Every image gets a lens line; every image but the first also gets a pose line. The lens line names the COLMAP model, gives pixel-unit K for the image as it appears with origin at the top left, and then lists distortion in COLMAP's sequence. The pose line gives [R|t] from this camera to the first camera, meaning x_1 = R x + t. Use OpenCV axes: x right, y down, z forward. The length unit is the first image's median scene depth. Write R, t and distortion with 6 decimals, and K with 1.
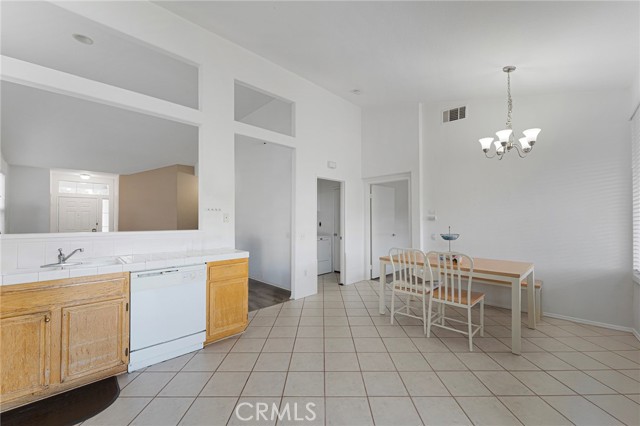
lens RADIAL K [[253.4, 0, 321.7], [0, 253.4, 216.9], [0, 0, 1]] dist [-0.000018, 0.000222]
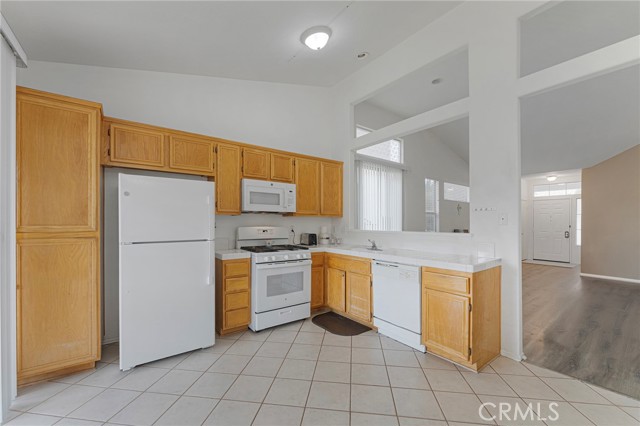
lens RADIAL K [[259.7, 0, 318.9], [0, 259.7, 224.5], [0, 0, 1]] dist [0.001533, 0.000117]
pose [[-0.131777, 0.008776, -0.991241, 0.534796], [0.012710, 0.999894, 0.007163, 0.007936], [0.991198, -0.011655, -0.131875, 0.681741]]
